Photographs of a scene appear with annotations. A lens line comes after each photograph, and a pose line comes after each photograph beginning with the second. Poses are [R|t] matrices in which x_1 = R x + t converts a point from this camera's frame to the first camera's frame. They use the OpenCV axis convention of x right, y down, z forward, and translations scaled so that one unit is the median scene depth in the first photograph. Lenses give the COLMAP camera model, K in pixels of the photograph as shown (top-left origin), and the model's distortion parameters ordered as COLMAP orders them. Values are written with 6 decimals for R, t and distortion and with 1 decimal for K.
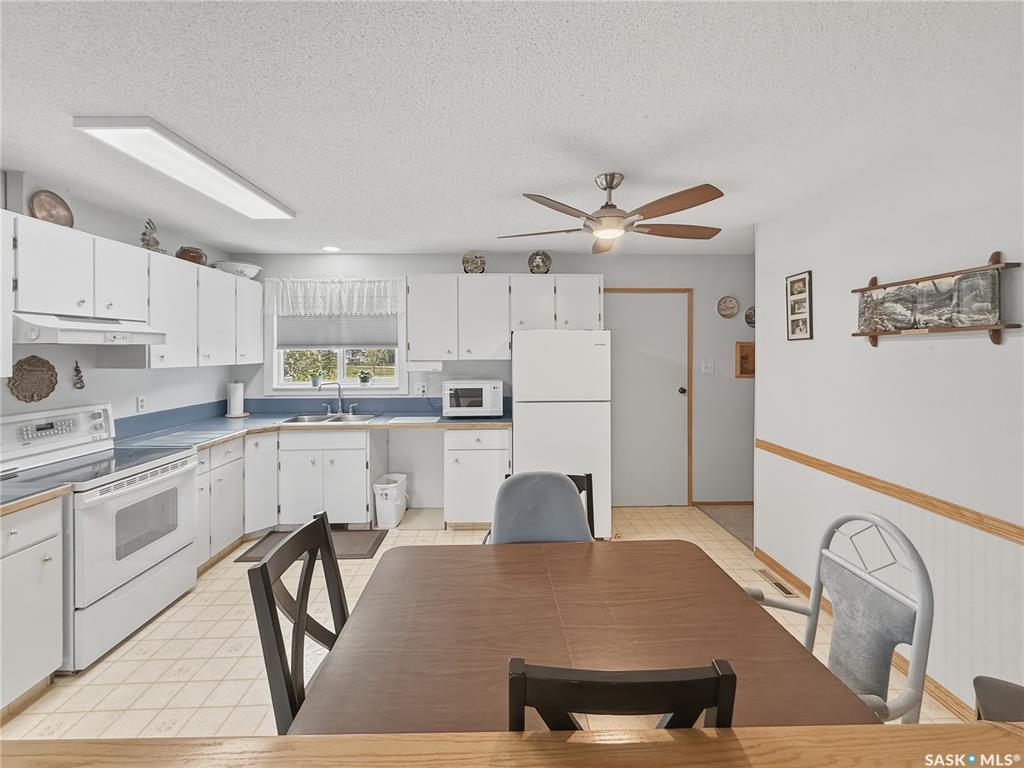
lens RADIAL K [[431.7, 0, 515.1], [0, 431.7, 352.6], [0, 0, 1]] dist [-0.001274, -0.000134]
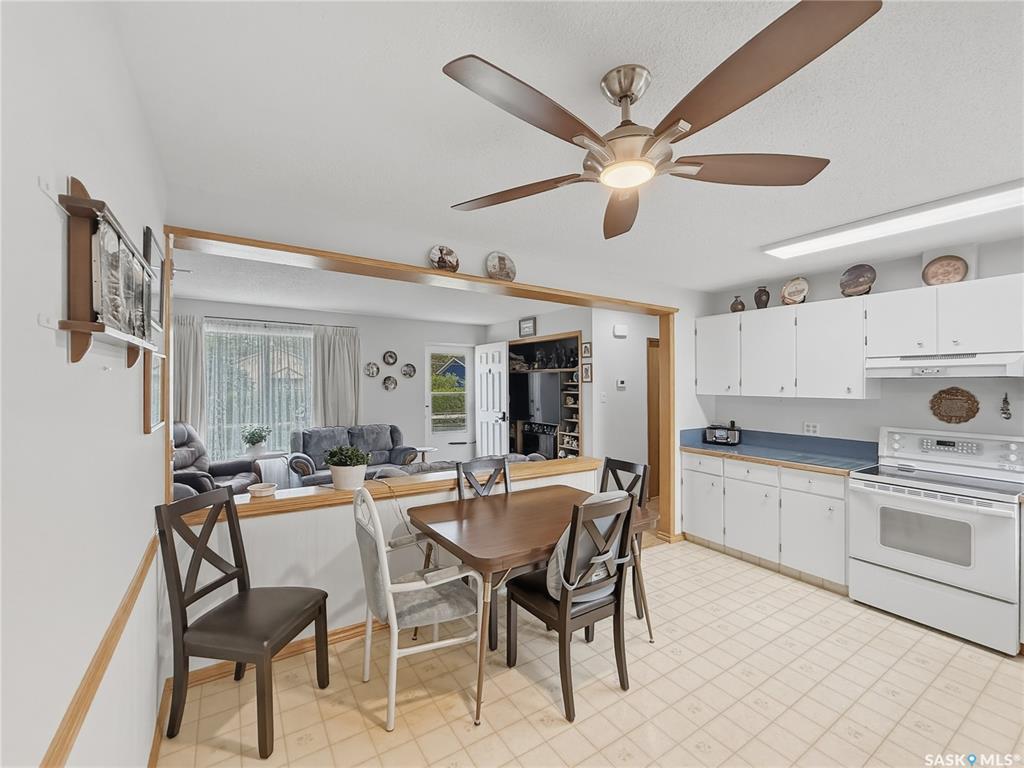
lens RADIAL K [[431.7, 0, 510.8], [0, 431.7, 384.2], [0, 0, 1]] dist [-0.001274, -0.000134]
pose [[-0.851977, -0.007535, -0.523524, 0.697165], [-0.009200, 0.999958, 0.000579, 0.010231], [0.523498, 0.005309, -0.852011, 1.494800]]
